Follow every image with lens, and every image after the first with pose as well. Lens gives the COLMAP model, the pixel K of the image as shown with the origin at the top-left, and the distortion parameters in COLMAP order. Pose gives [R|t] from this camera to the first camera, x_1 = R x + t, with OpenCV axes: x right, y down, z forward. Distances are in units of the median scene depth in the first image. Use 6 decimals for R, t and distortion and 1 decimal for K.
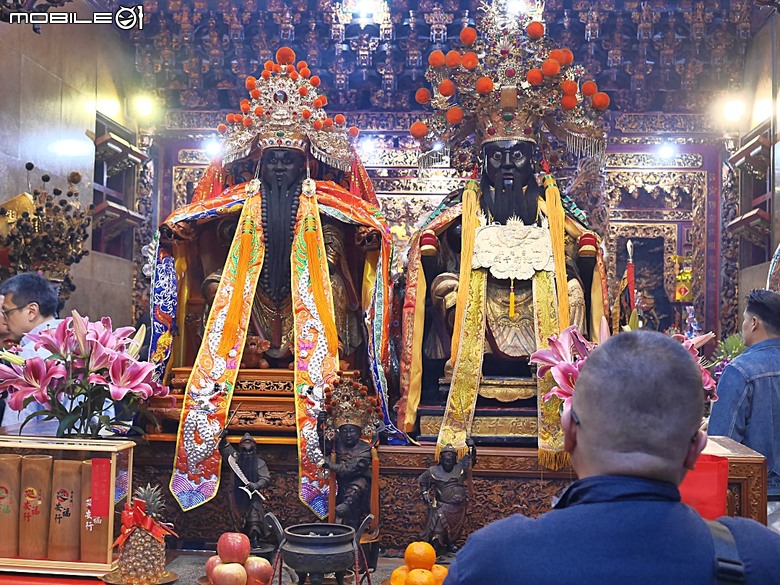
lens RADIAL K [[1232.6, 0, 390.6], [0, 1232.6, 292.9], [0, 0, 1]] dist [-0.005855, 0.000000]
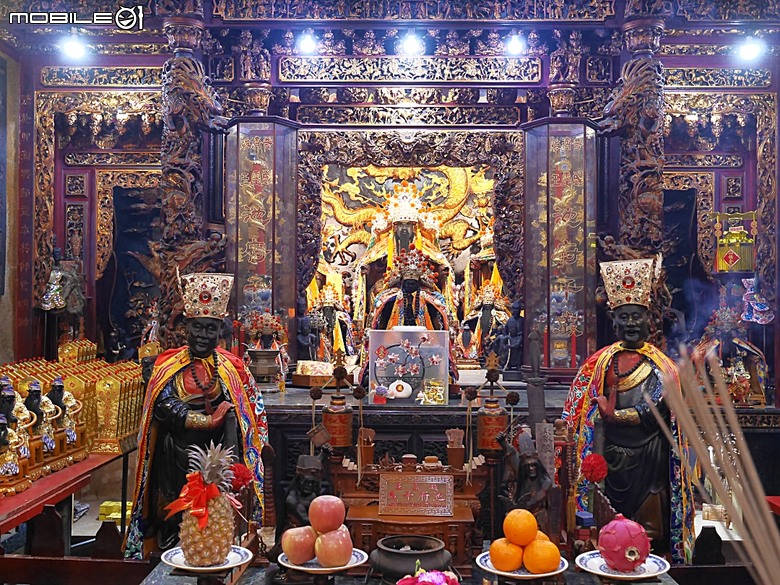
lens RADIAL K [[862.2, 0, 391.2], [0, 862.2, 292.1], [0, 0, 1]] dist [0.009718, 0.000000]
pose [[0.997917, -0.013966, 0.062985, -0.004207], [0.012222, 0.999533, 0.027991, 0.001787], [-0.063346, -0.027163, 0.997622, 0.496777]]
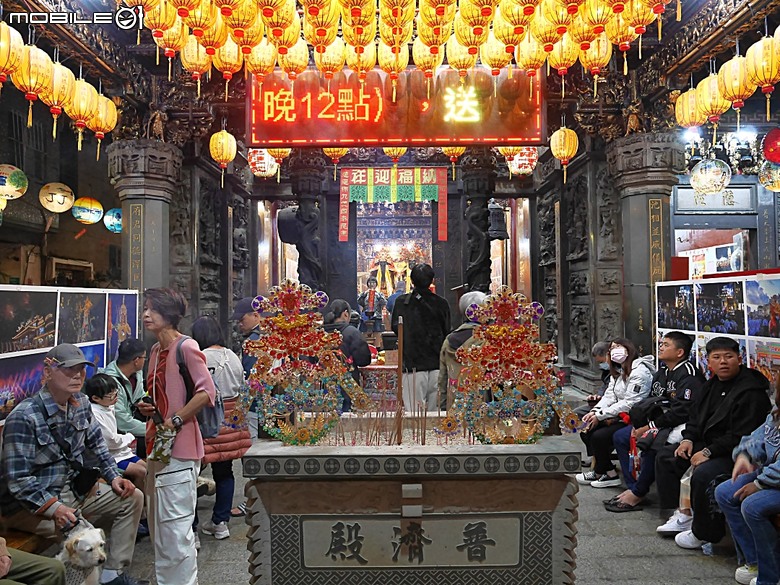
lens RADIAL K [[555.9, 0, 390.0], [0, 555.9, 291.8], [0, 0, 1]] dist [-0.009080, -0.005259]
pose [[0.993889, -0.028889, 0.106540, -0.415823], [0.027762, 0.999542, 0.012042, 0.032858], [-0.106839, -0.009011, 0.994235, -2.416233]]
